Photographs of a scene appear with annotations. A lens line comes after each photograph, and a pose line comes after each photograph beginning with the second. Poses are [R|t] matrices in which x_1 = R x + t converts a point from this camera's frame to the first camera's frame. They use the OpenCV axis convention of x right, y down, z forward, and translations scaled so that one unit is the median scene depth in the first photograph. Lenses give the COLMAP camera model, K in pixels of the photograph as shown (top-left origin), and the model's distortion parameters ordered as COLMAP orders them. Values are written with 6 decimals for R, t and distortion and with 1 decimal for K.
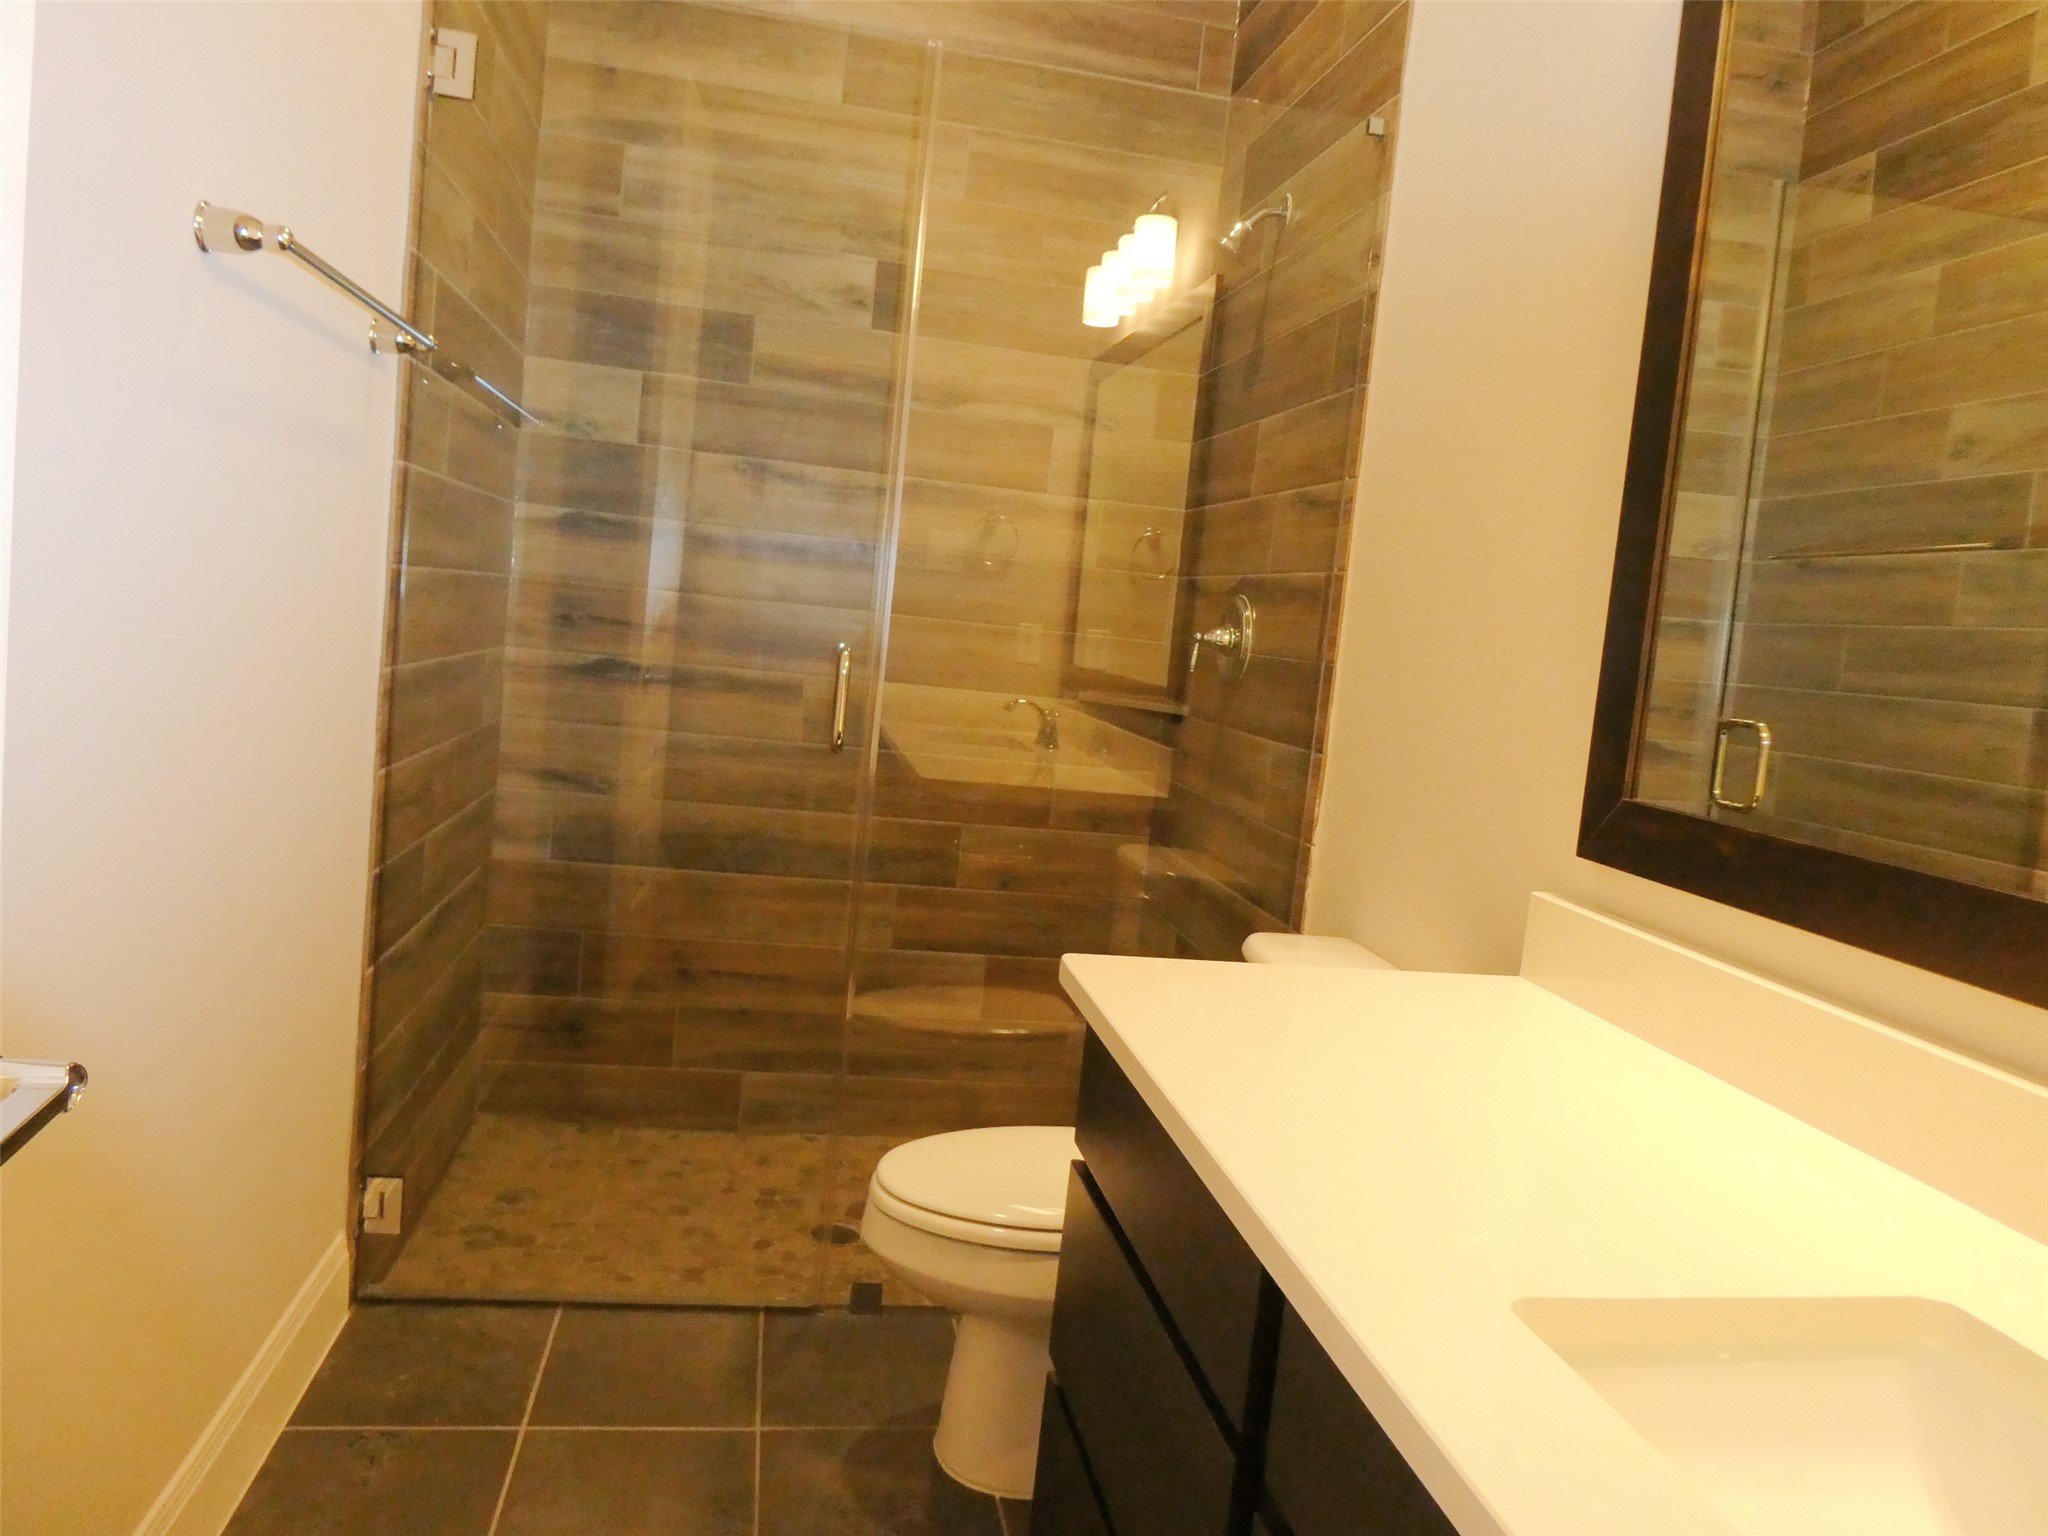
lens RADIAL K [[1437.0, 0, 1024.0], [0, 1437.0, 768.0], [0, 0, 1]] dist [-0.027719, 0.003321]
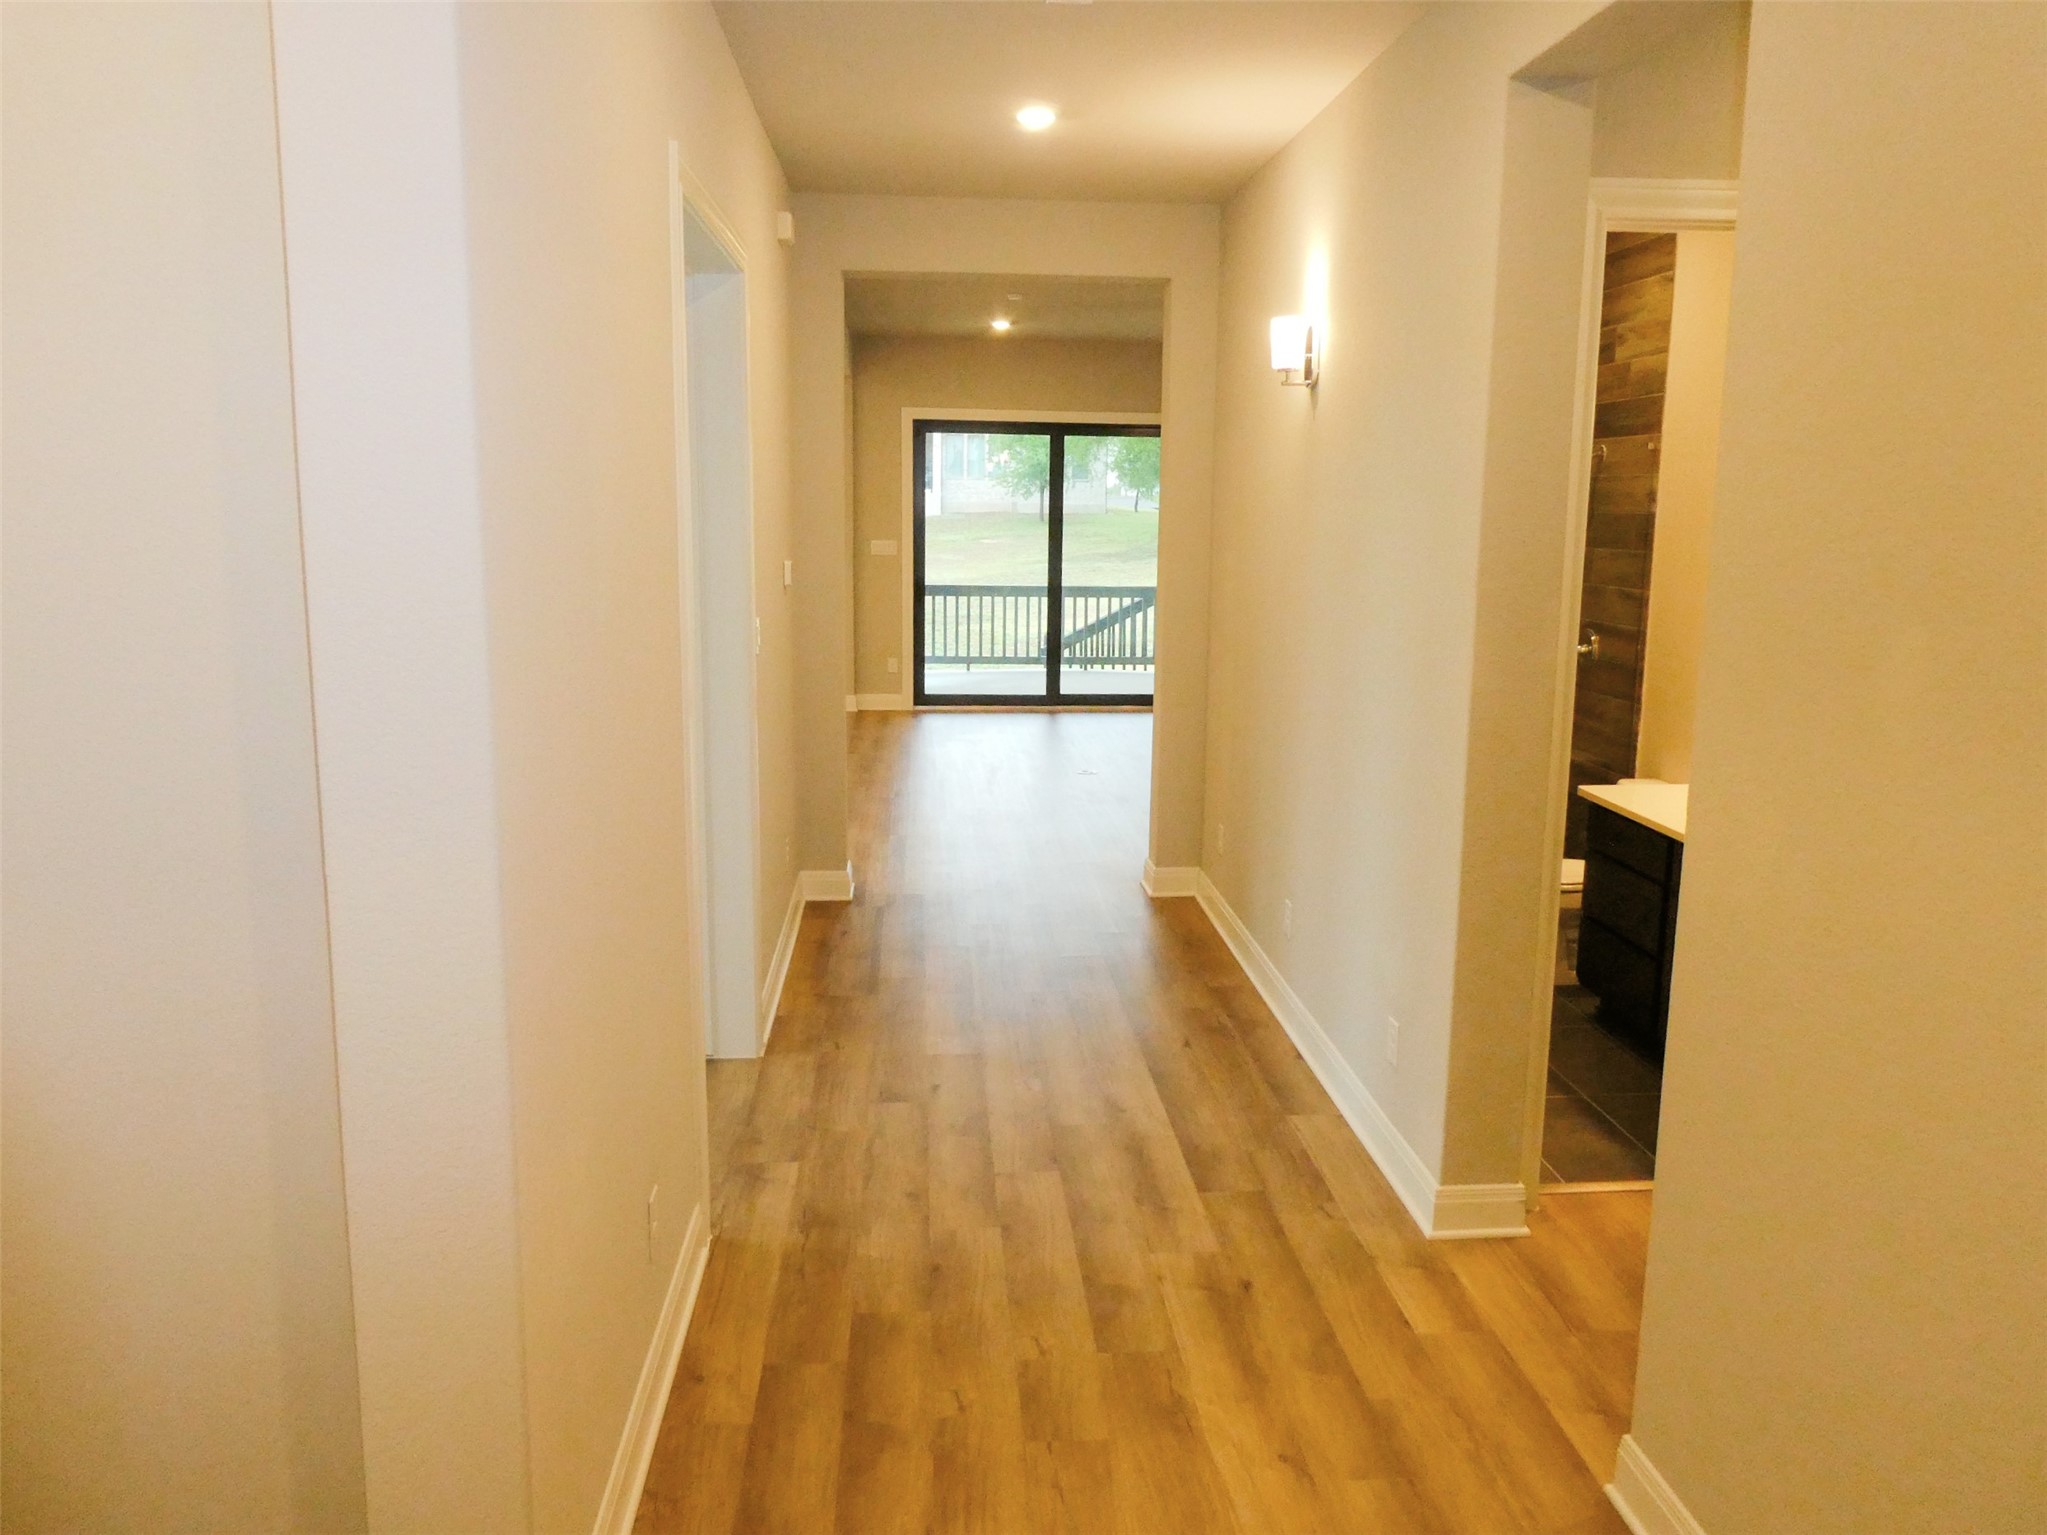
lens RADIAL K [[1436.3, 0, 1023.5], [0, 1436.3, 767.5], [0, 0, 1]] dist [-0.027719, 0.003321]
pose [[0.987706, -0.069906, -0.139822, -0.493783], [0.079810, 0.994588, 0.066523, -0.148665], [0.134415, -0.076864, 0.987940, -1.543195]]
